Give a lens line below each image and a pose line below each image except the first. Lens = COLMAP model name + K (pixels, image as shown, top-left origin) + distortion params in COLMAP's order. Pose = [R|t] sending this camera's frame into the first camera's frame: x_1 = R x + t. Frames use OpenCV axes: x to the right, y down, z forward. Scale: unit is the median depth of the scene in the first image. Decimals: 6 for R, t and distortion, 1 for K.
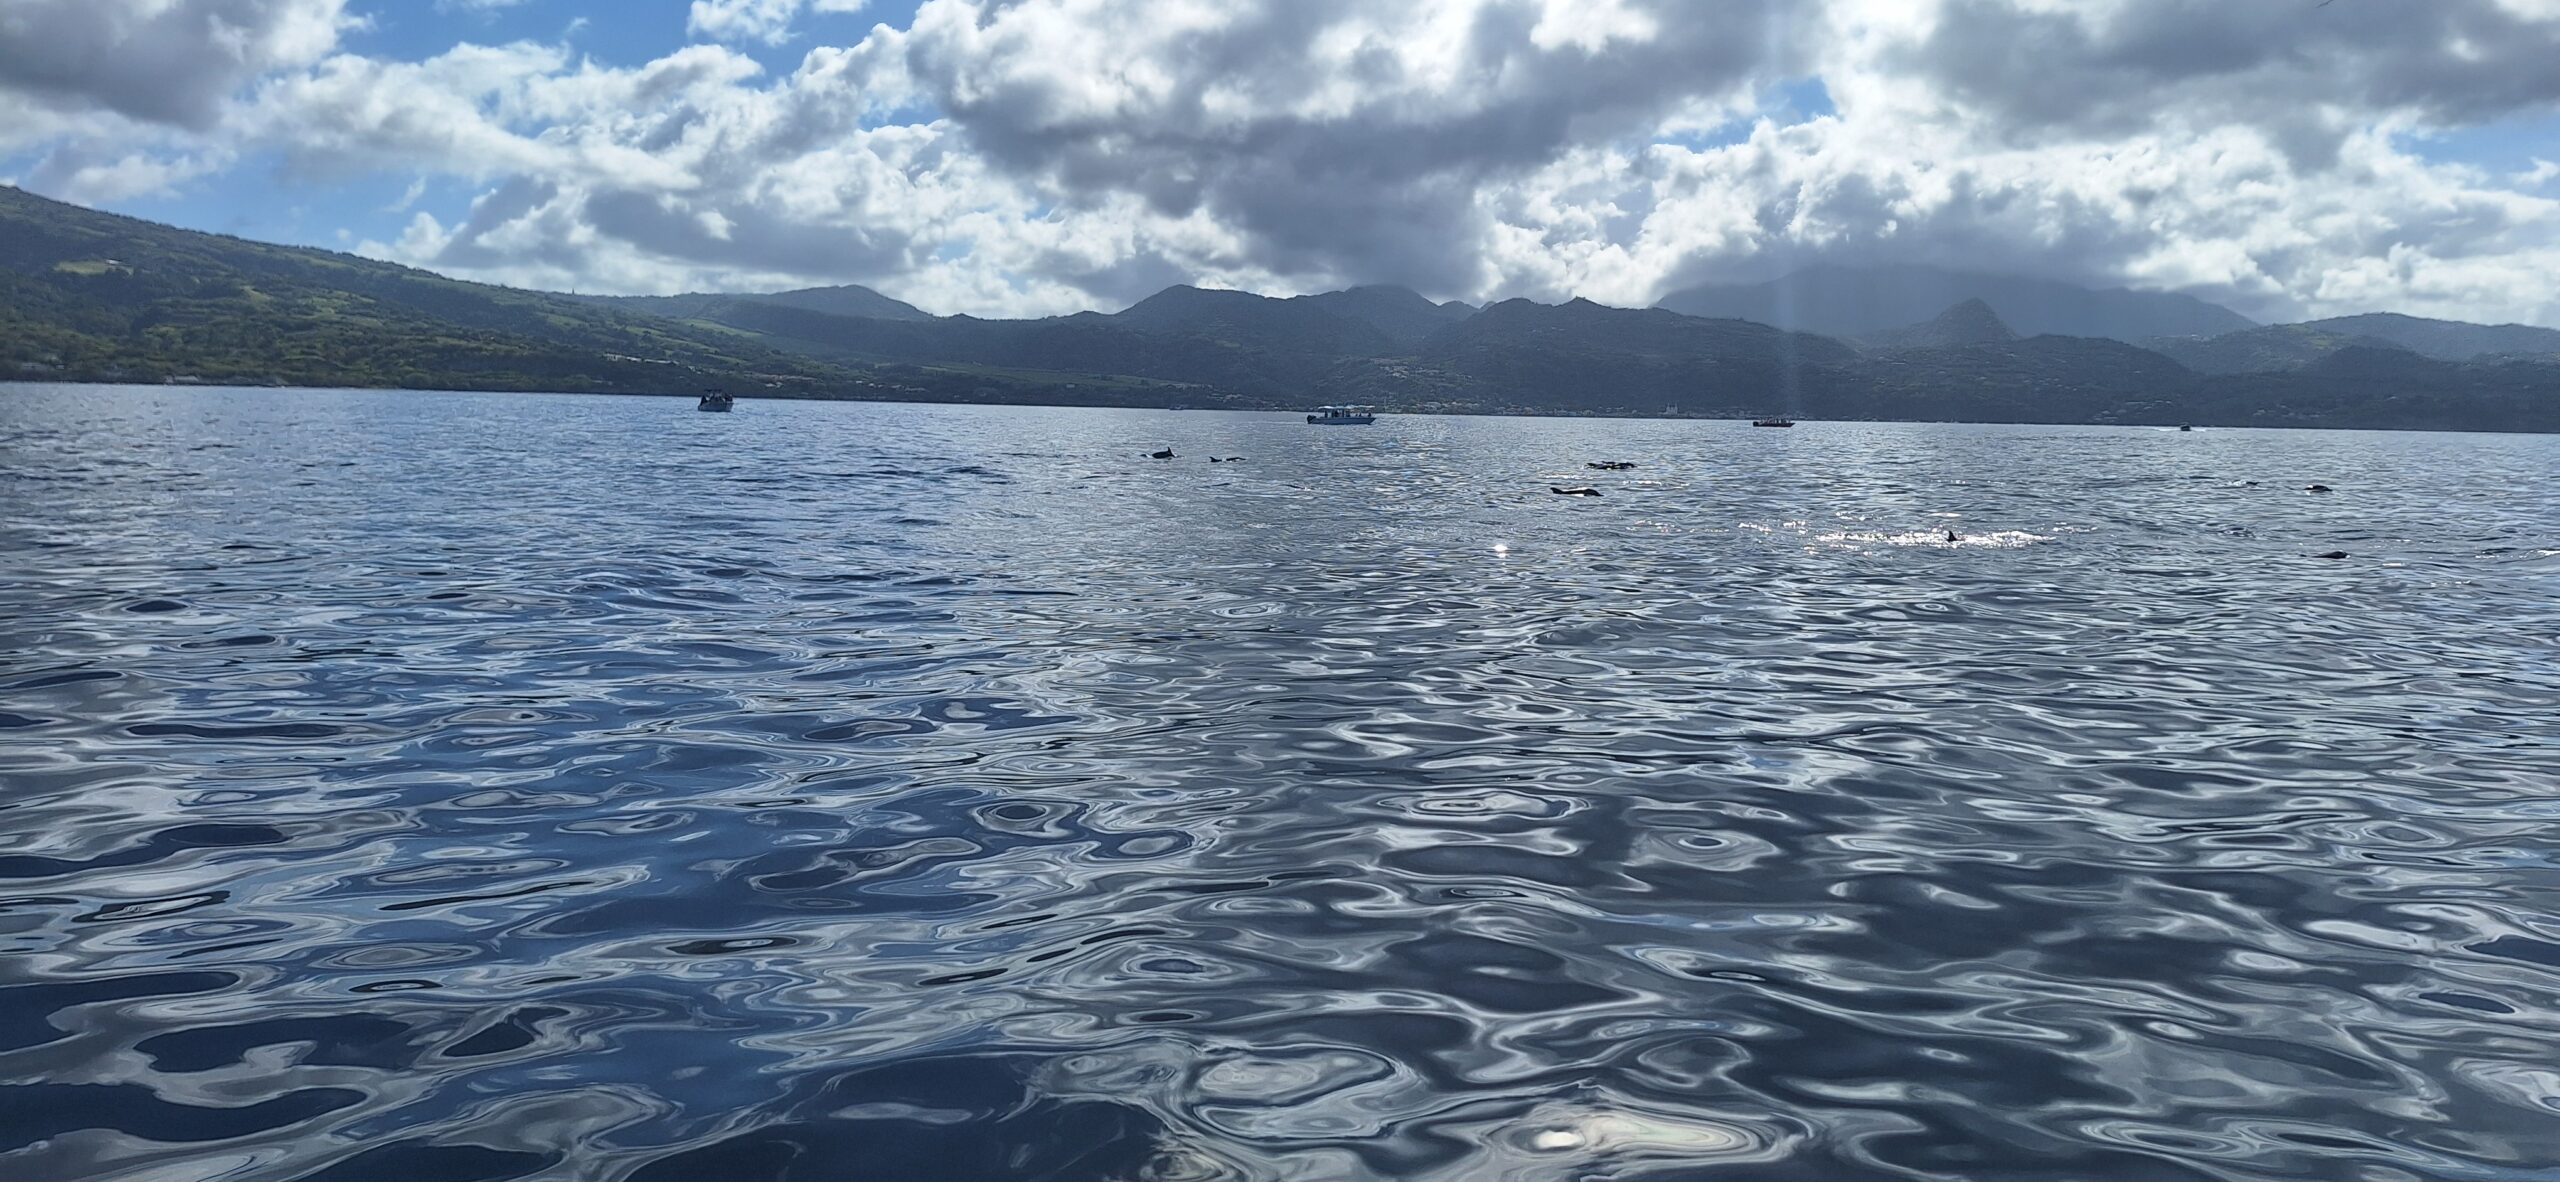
lens RADIAL K [[1701.2, 0, 1241.9], [0, 1701.2, 584.2], [0, 0, 1]] dist [0.065306, -0.061825]
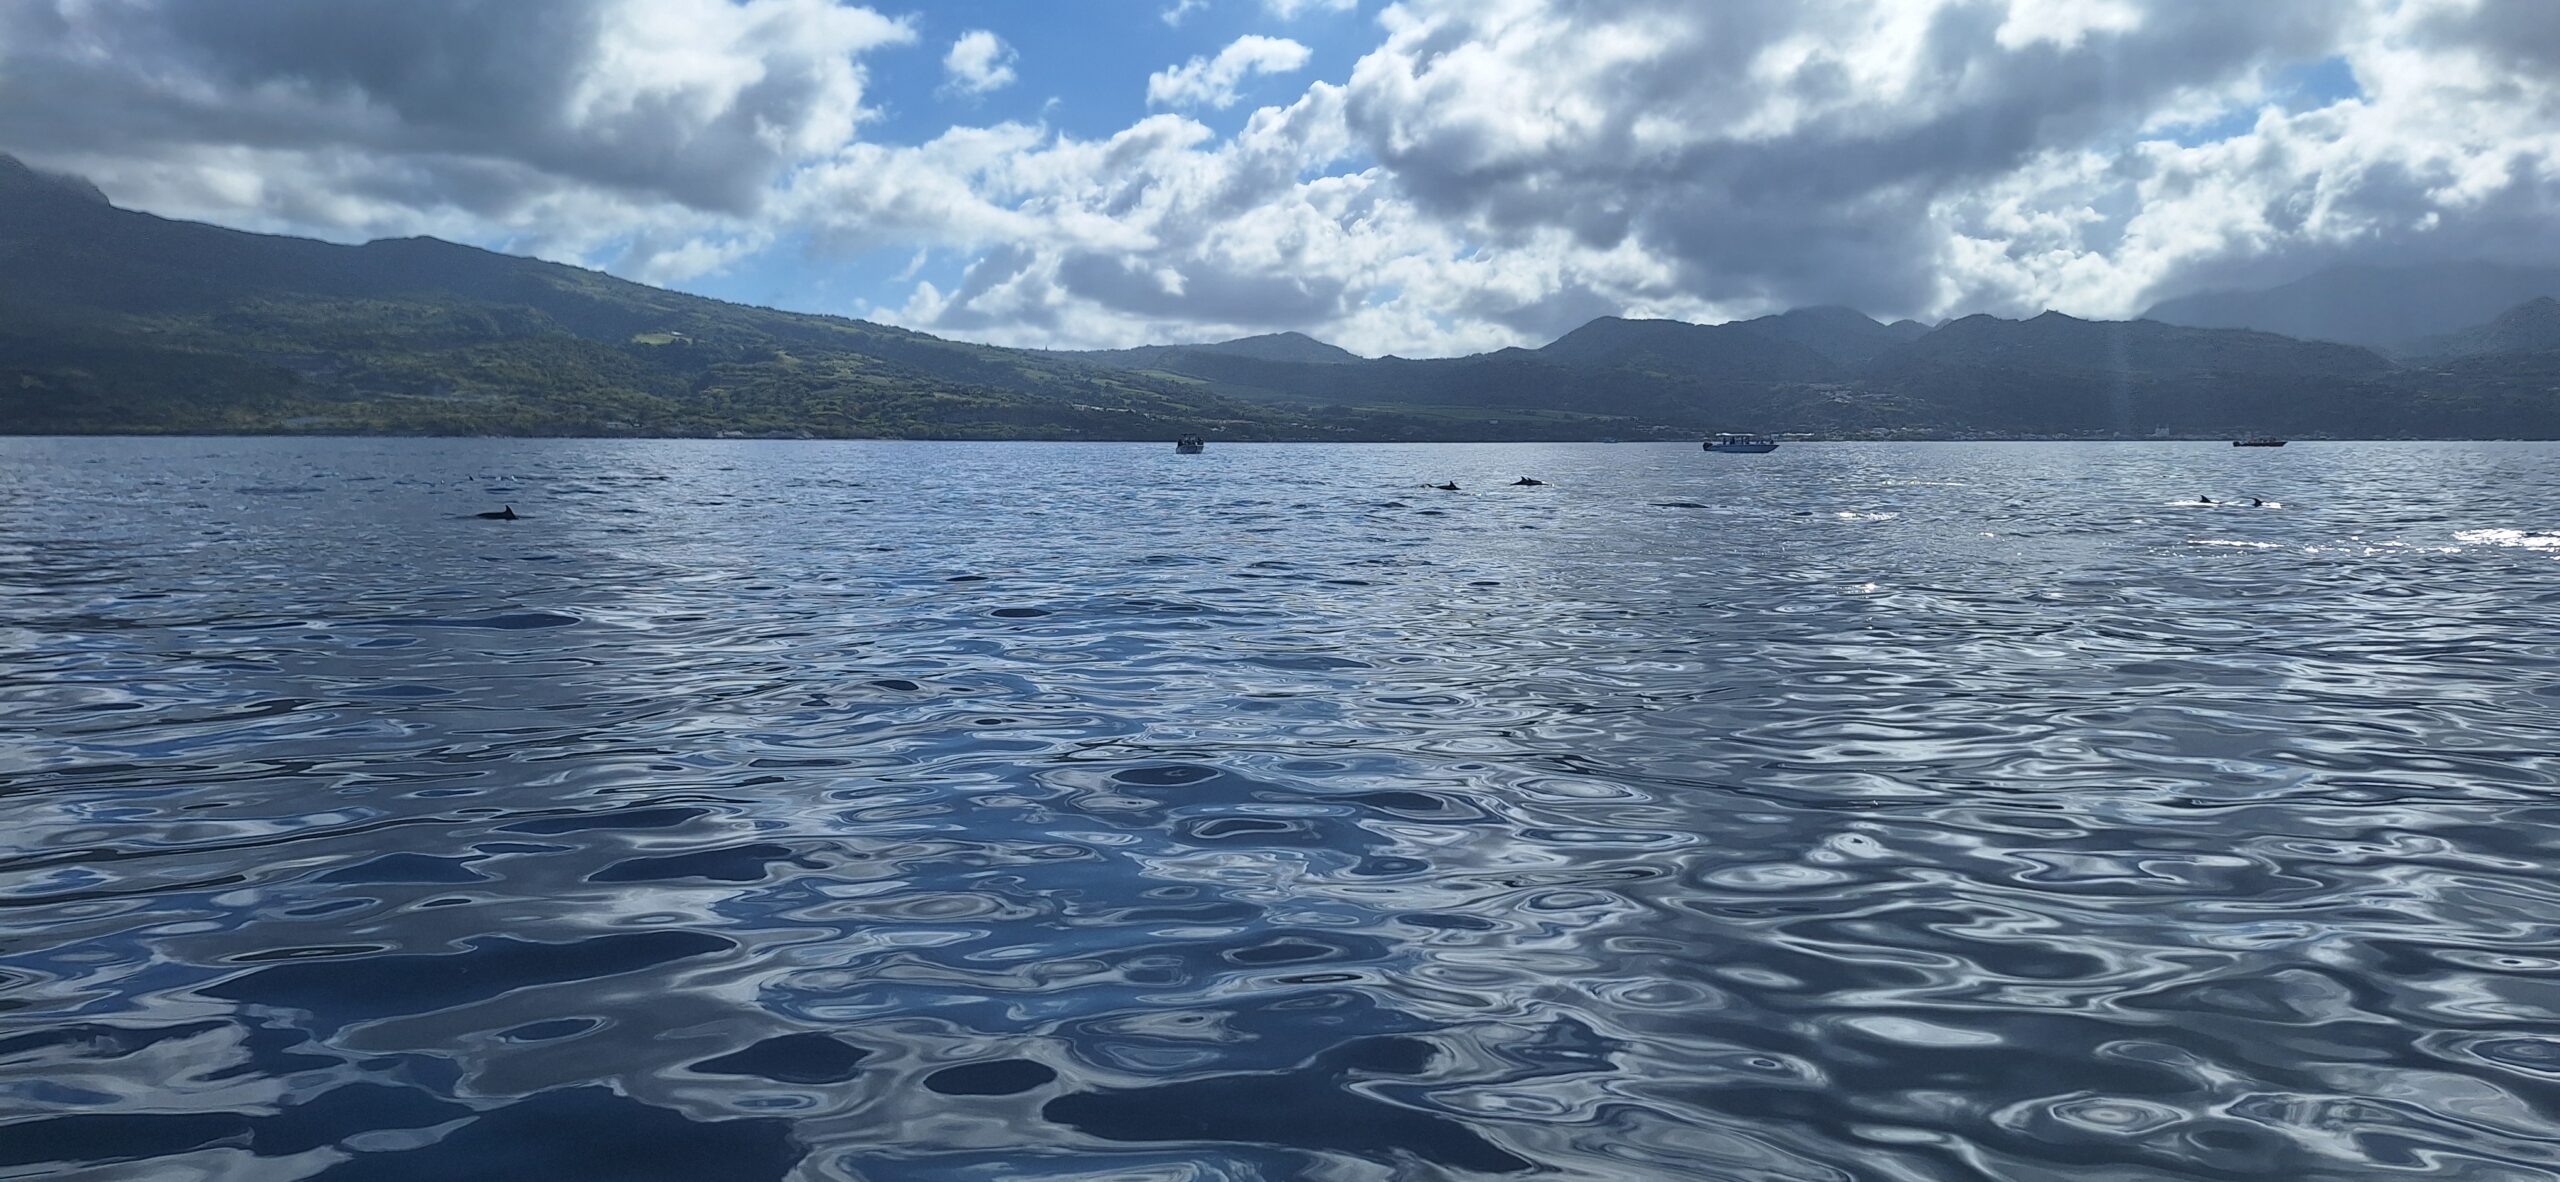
lens RADIAL K [[1819.2, 0, 1265.2], [0, 1819.2, 744.3], [0, 0, 1]] dist [0.067989, -0.093590]
pose [[0.975348, 0.020514, -0.219718, 0.010130], [-0.006461, 0.997897, 0.064491, 0.006690], [0.220579, -0.061481, 0.973429, -0.111948]]
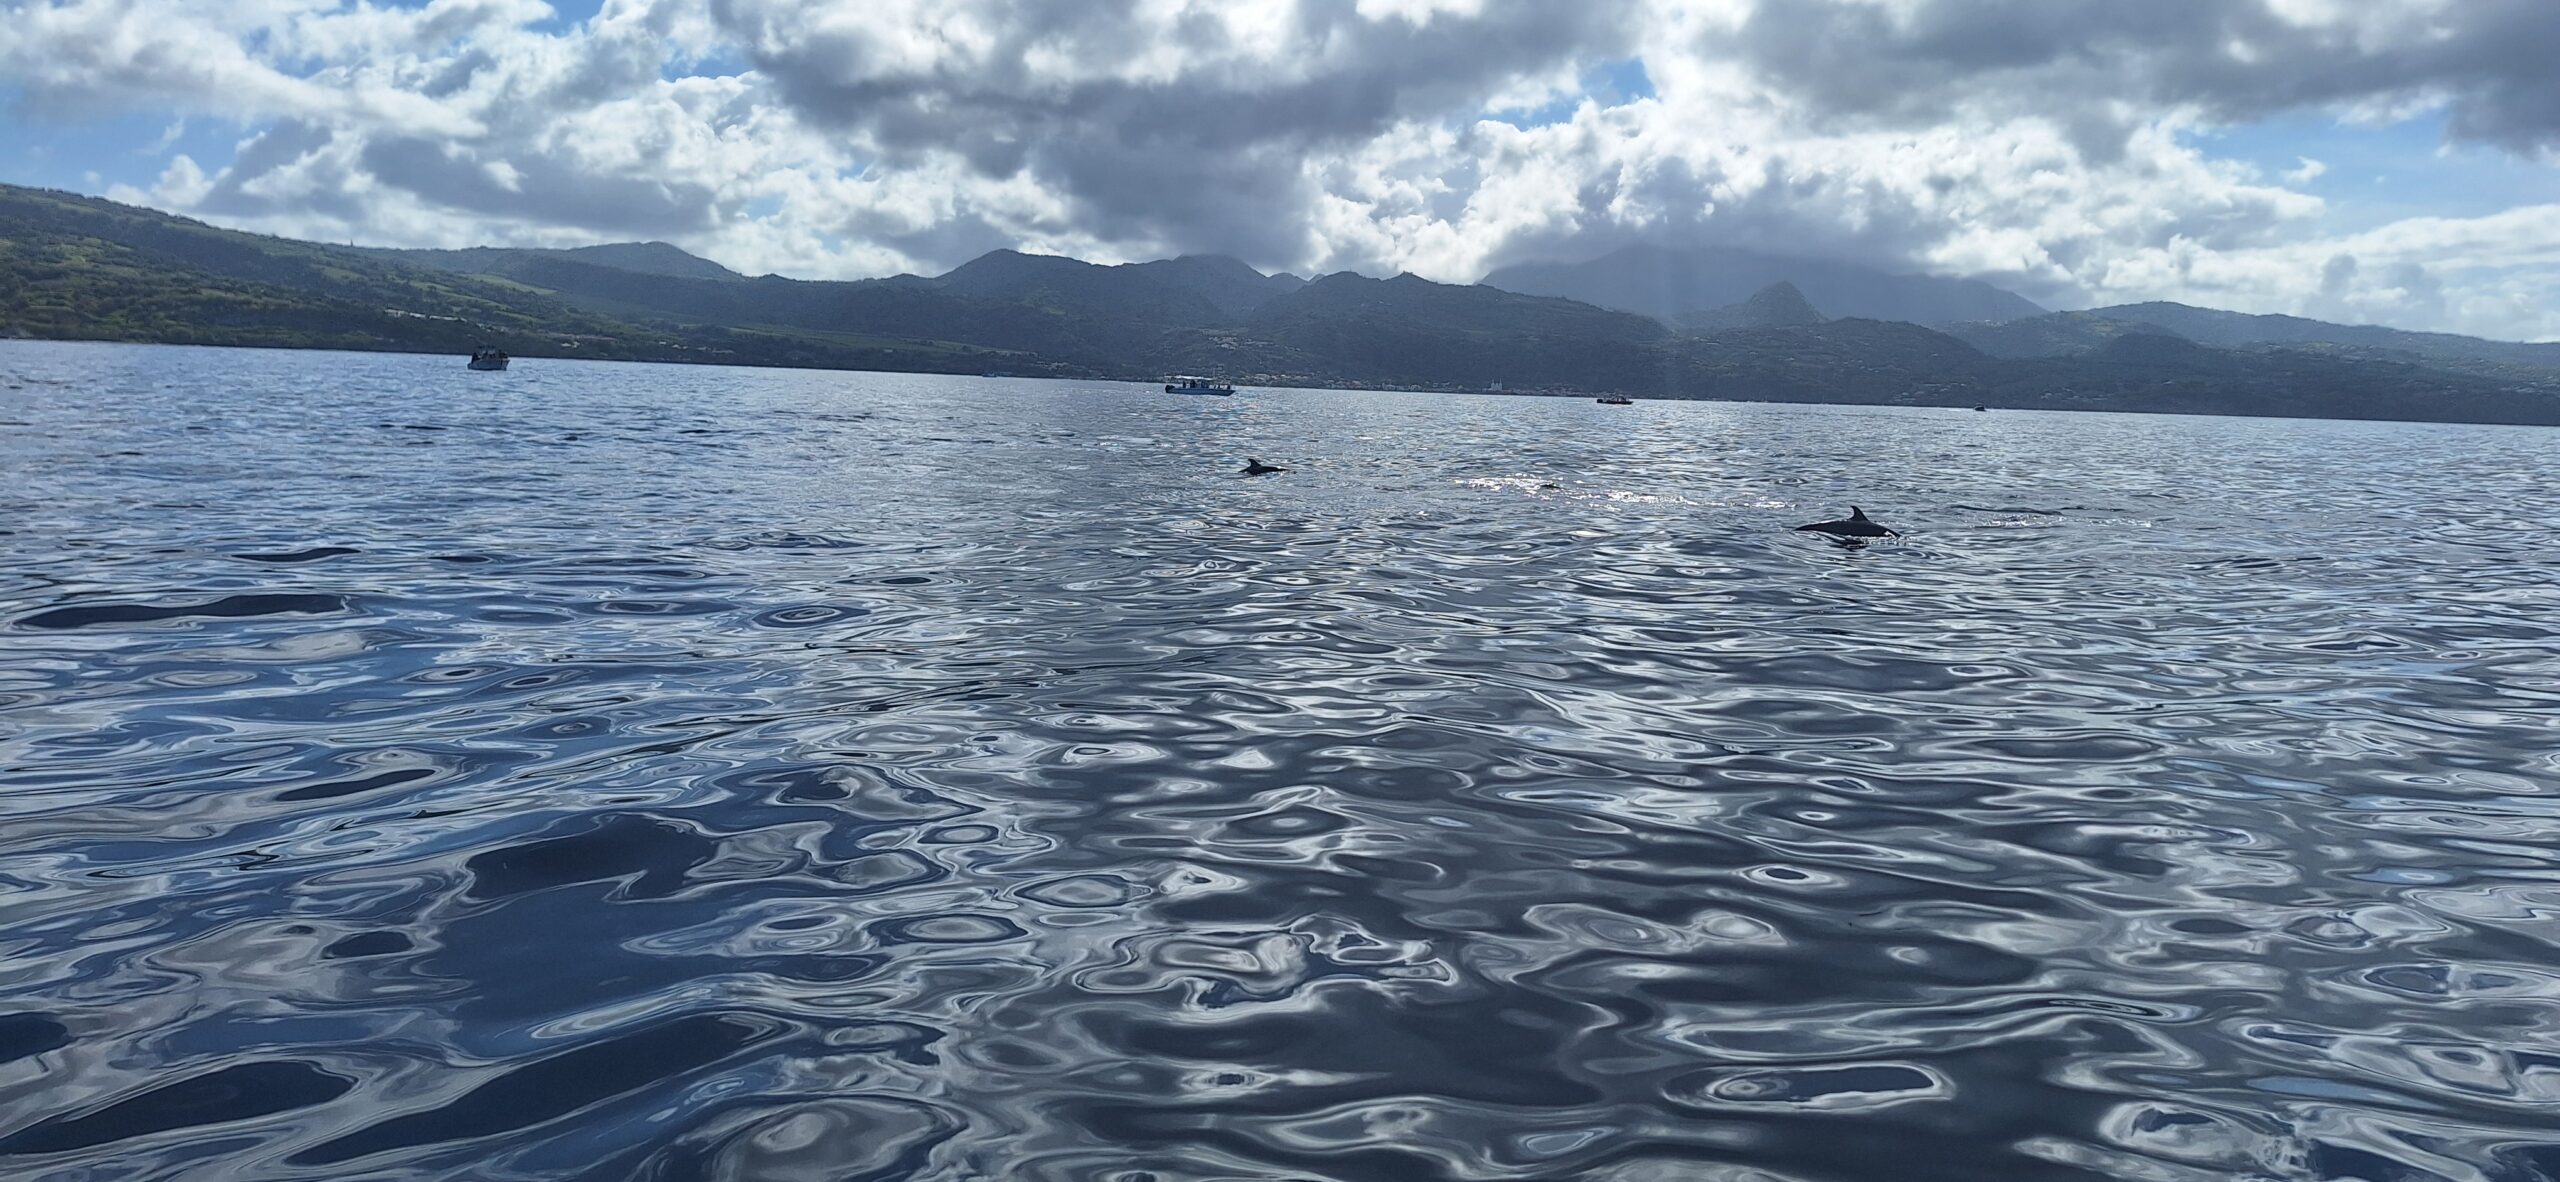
lens RADIAL K [[1628.0, 0, 1152.5], [0, 1628.0, 537.9], [0, 0, 1]] dist [0.007197, 0.065295]
pose [[0.999158, 0.005090, 0.040719, 0.013962], [-0.004709, 0.999944, -0.009445, -0.001355], [-0.040764, 0.009246, 0.999126, 0.069441]]
